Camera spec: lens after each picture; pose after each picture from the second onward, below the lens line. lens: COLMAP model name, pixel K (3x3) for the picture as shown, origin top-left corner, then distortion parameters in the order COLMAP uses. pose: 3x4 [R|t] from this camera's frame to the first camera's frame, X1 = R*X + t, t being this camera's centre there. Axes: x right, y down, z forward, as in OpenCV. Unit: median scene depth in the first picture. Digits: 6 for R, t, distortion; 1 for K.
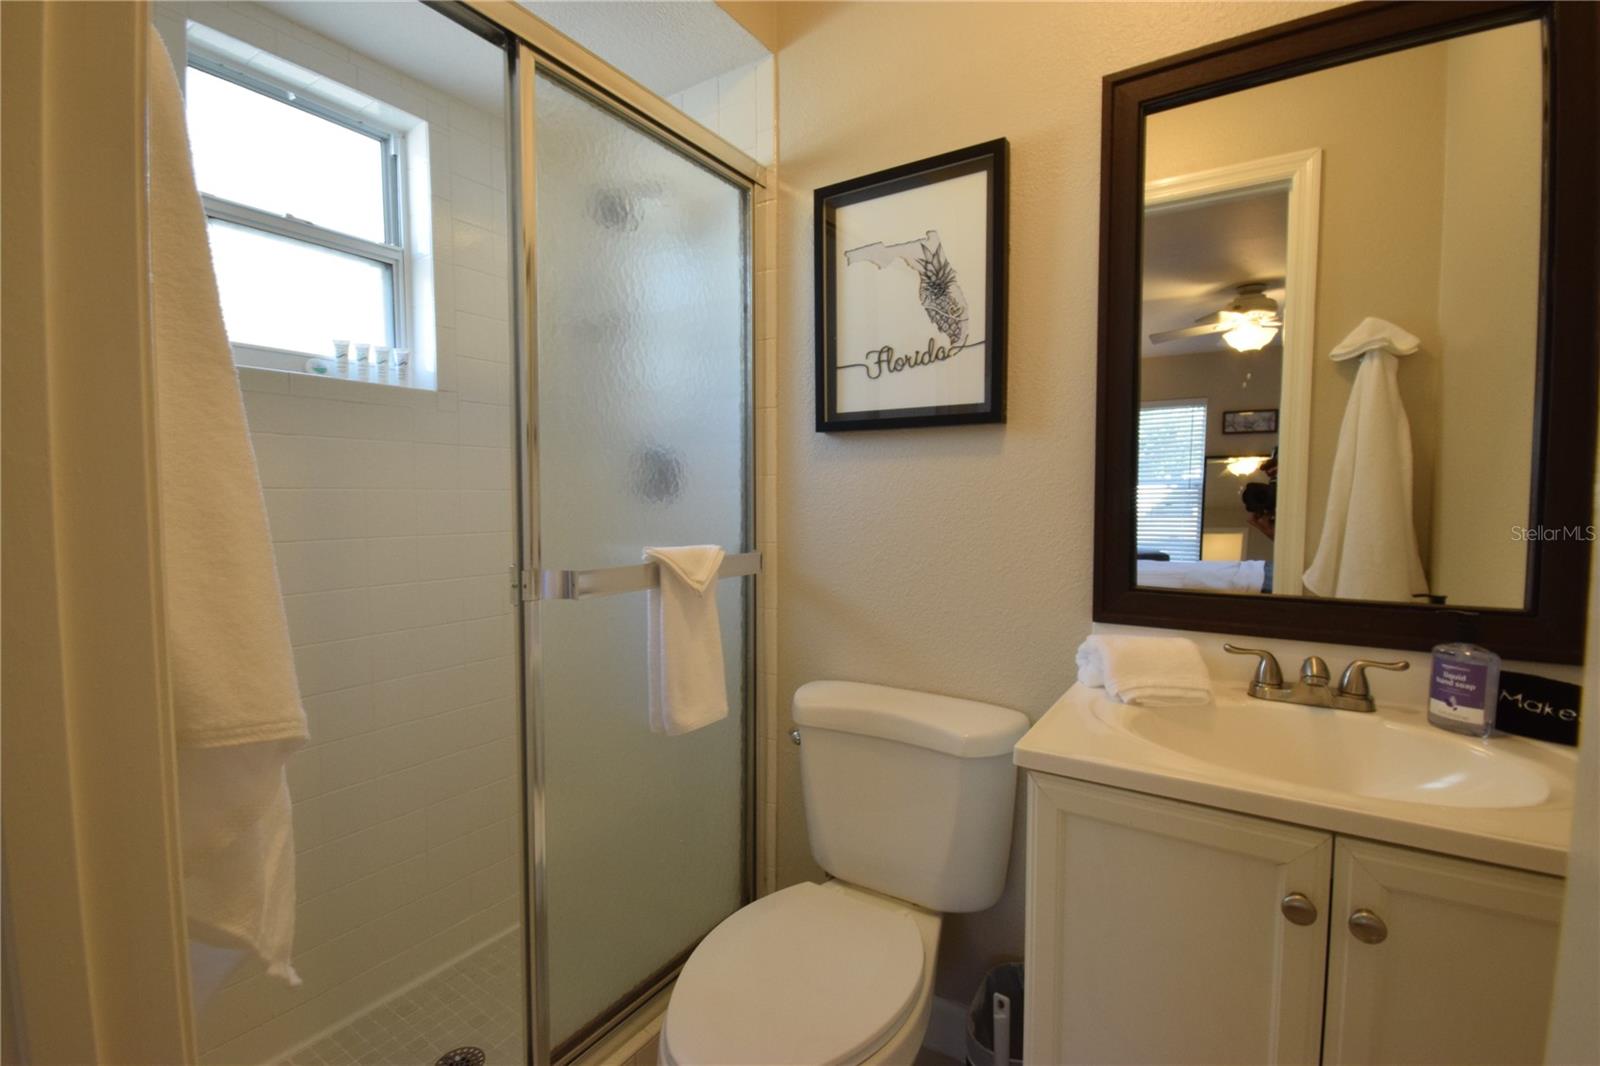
lens RADIAL K [[705.2, 0, 801.9], [0, 705.2, 531.7], [0, 0, 1]] dist [-0.006703, -0.003945]
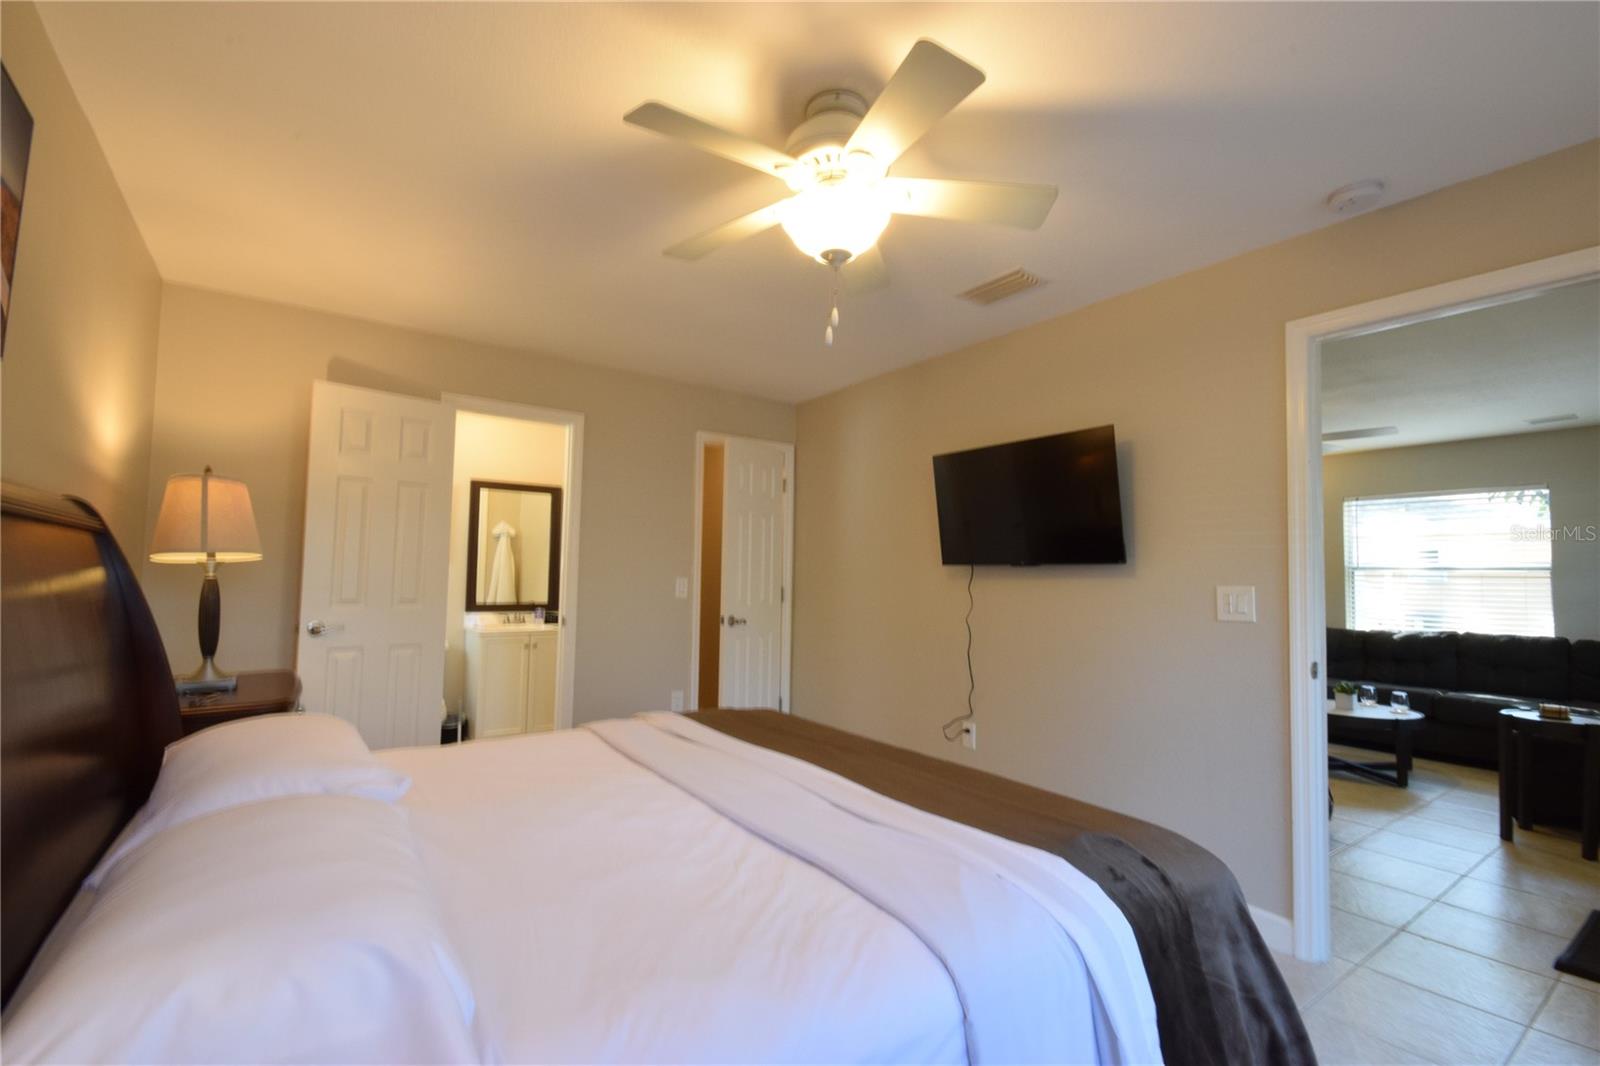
lens RADIAL K [[705.2, 0, 794.6], [0, 705.2, 540.0], [0, 0, 1]] dist [-0.006703, -0.003945]
pose [[0.372106, 0.051823, 0.926742, -2.913516], [0.041285, 0.996528, -0.072302, 0.095705], [-0.927272, 0.065164, 0.368675, -2.461000]]
